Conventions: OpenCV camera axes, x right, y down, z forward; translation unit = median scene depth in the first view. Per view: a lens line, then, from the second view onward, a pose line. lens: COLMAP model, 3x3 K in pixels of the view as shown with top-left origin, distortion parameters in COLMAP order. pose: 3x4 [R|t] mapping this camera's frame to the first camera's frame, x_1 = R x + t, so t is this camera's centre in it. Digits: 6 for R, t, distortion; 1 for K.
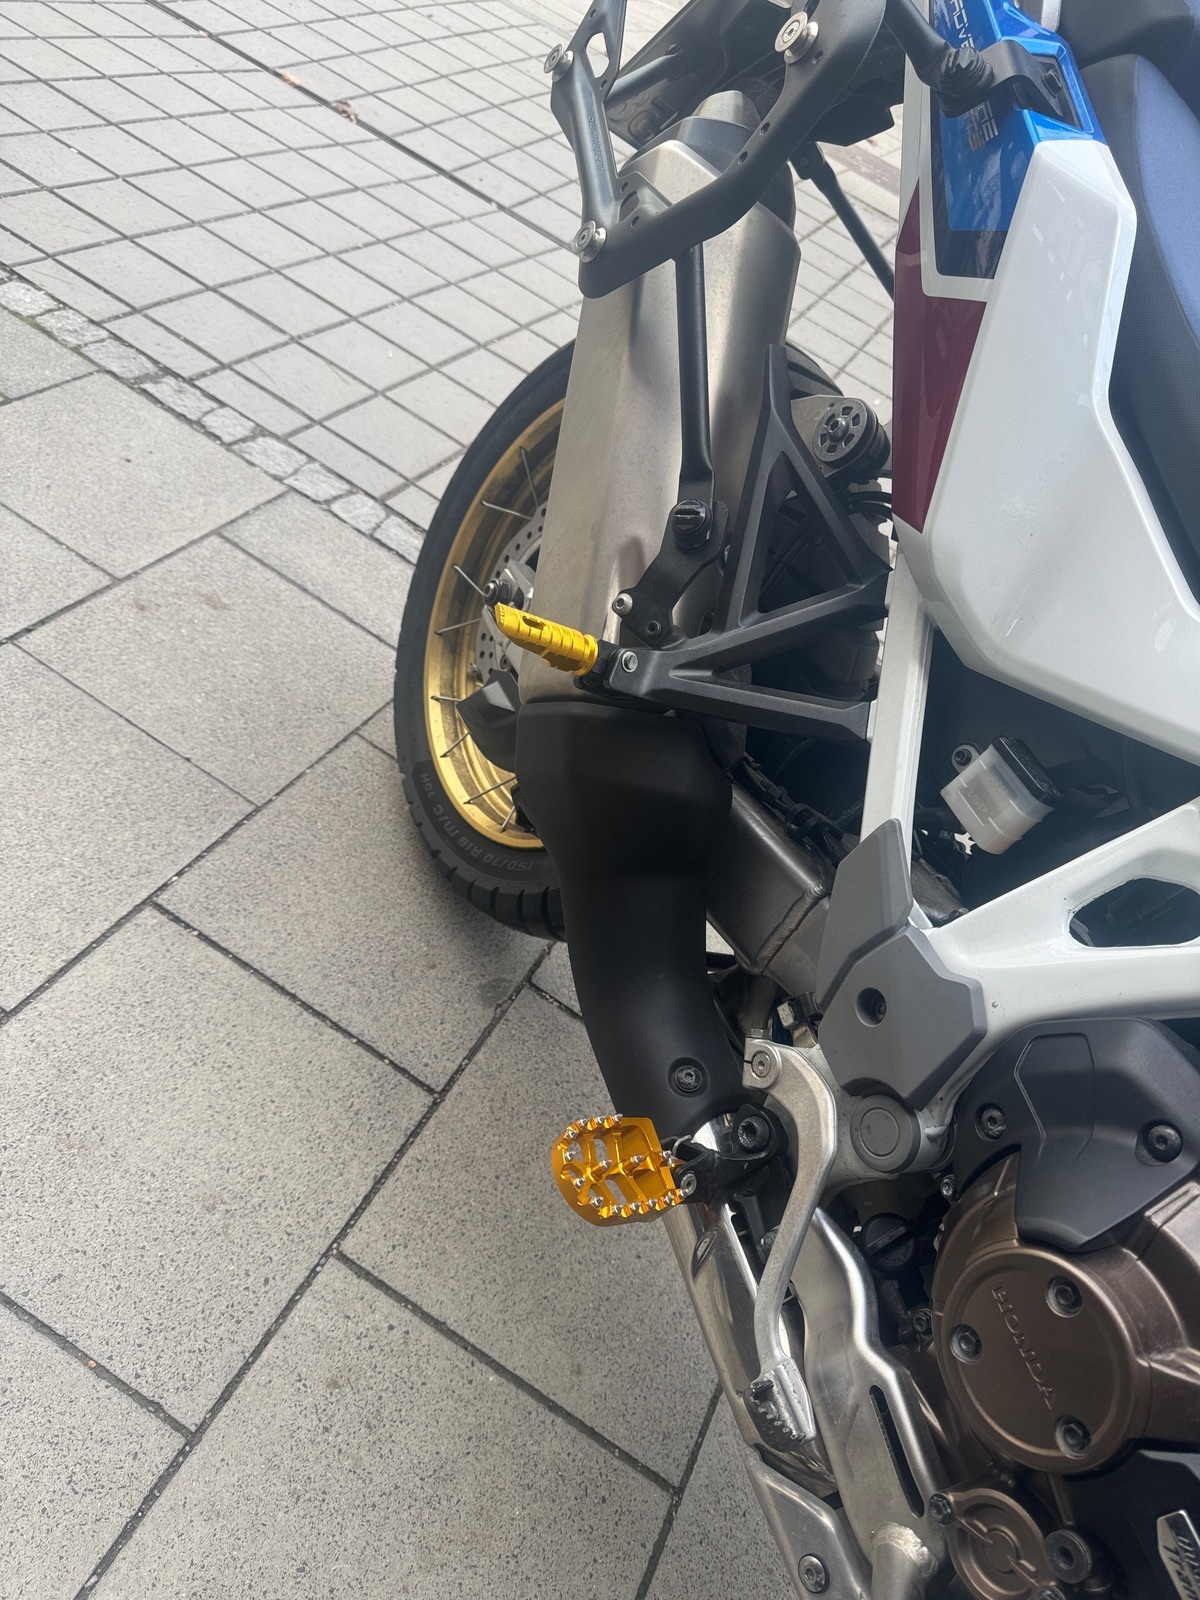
lens RADIAL K [[1140.5, 0, 600.0], [0, 1140.5, 800.0], [0, 0, 1]] dist [0.012136, -0.043856]
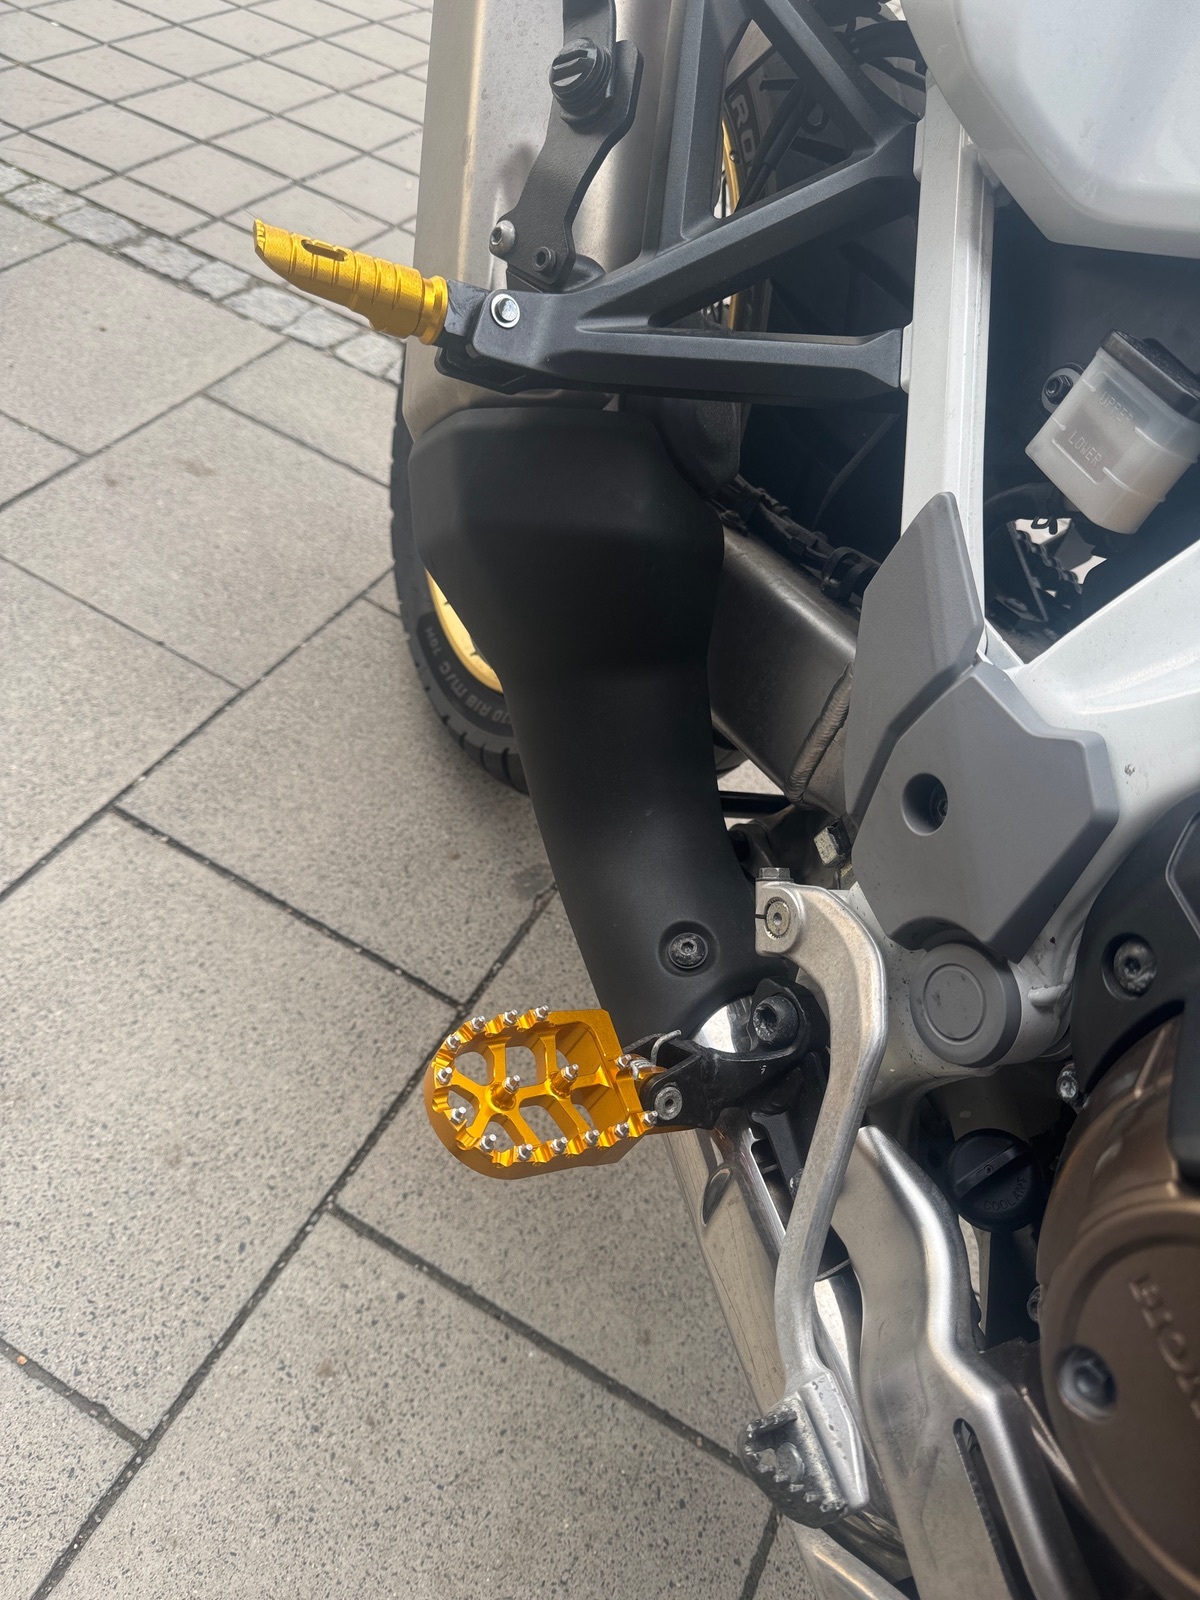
lens RADIAL K [[1171.5, 0, 600.0], [0, 1171.5, 800.0], [0, 0, 1]] dist [0.007371, -0.036223]
pose [[0.985056, -0.096100, -0.142935, 0.099893], [0.106235, 0.992212, 0.065038, 0.077131], [0.135572, -0.079251, 0.987593, 0.229352]]
